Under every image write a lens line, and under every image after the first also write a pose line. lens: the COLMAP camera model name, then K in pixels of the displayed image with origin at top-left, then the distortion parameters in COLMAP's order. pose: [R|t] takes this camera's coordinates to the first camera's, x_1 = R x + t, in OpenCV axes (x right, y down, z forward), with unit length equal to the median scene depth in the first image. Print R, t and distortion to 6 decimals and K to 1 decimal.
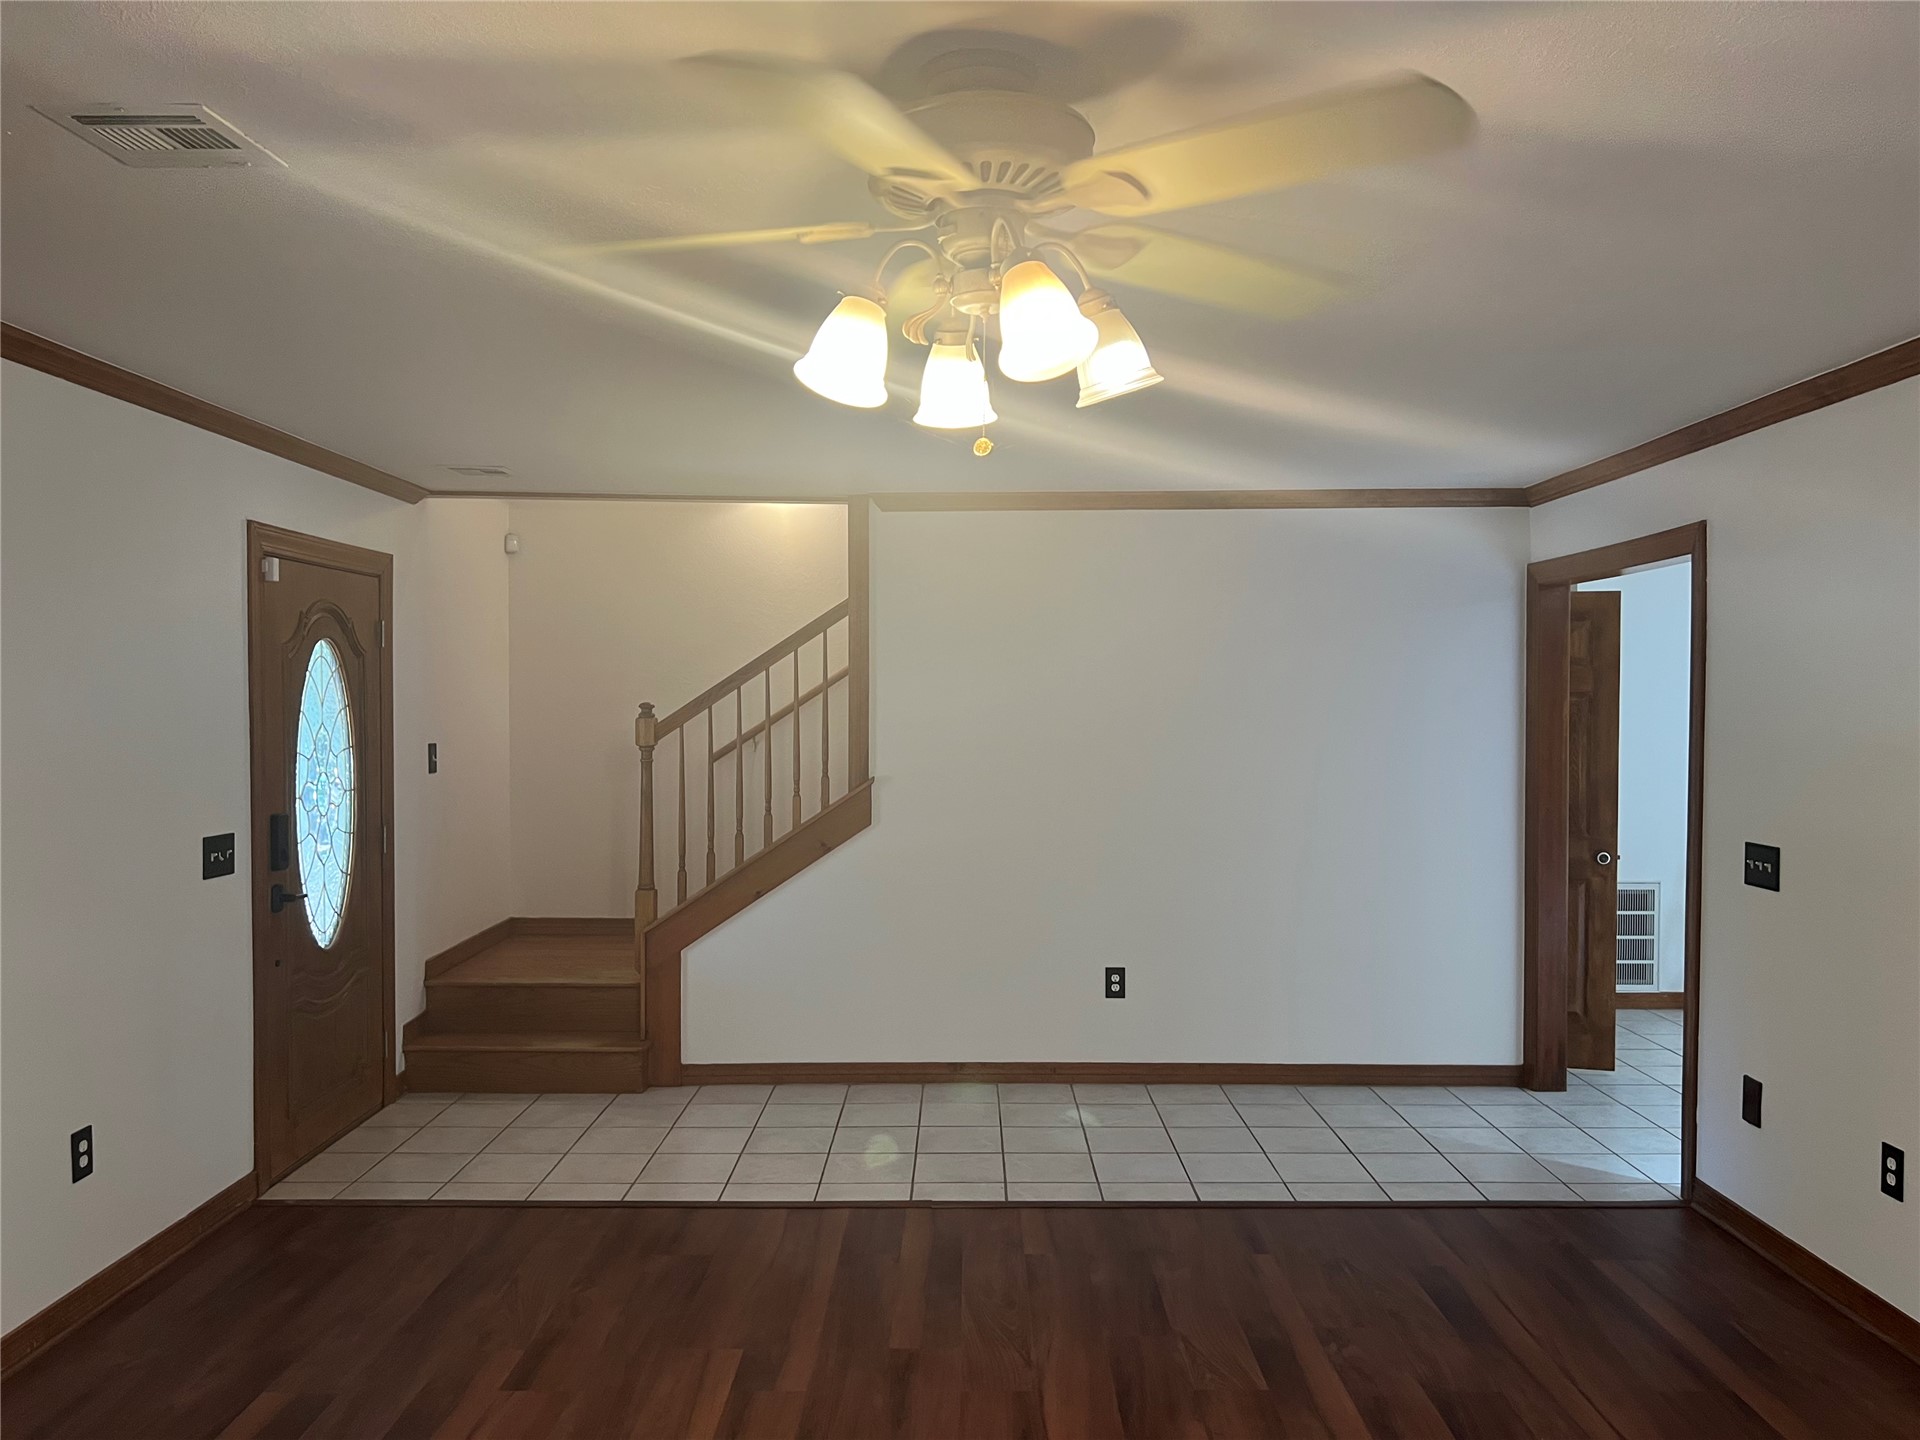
lens RADIAL K [[1451.5, 0, 954.3], [0, 1451.5, 720.0], [0, 0, 1]] dist [0.084343, -0.095447]
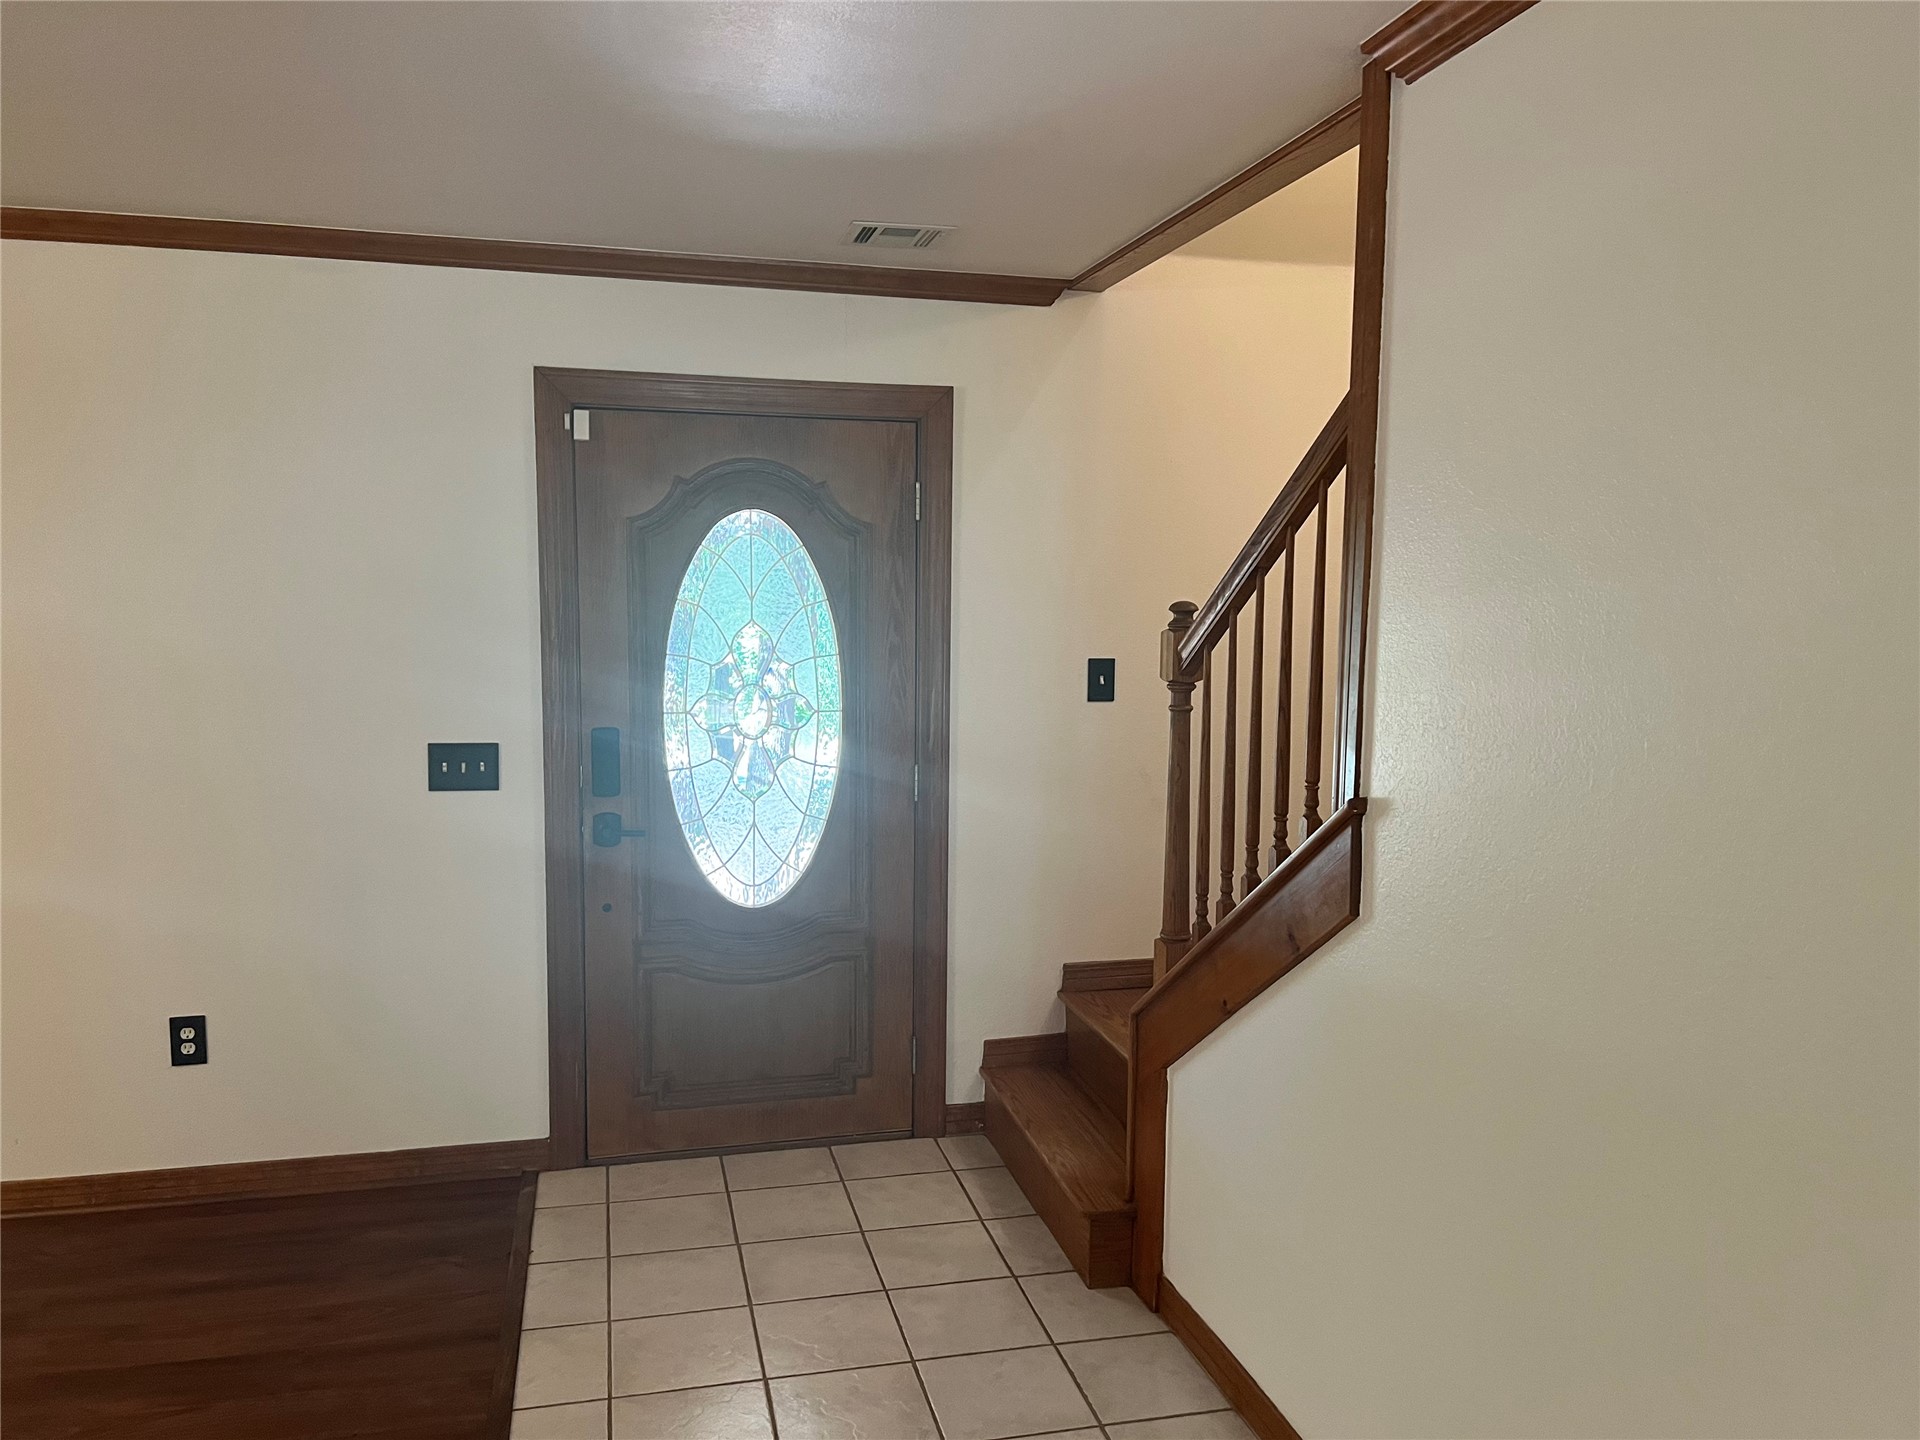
lens RADIAL K [[1451.5, 0, 954.3], [0, 1451.5, 720.0], [0, 0, 1]] dist [0.084343, -0.095447]
pose [[0.246695, 0.093955, -0.964528, 0.369938], [-0.027013, 0.995569, 0.090070, -0.018687], [0.968717, 0.003835, 0.248140, 0.985325]]
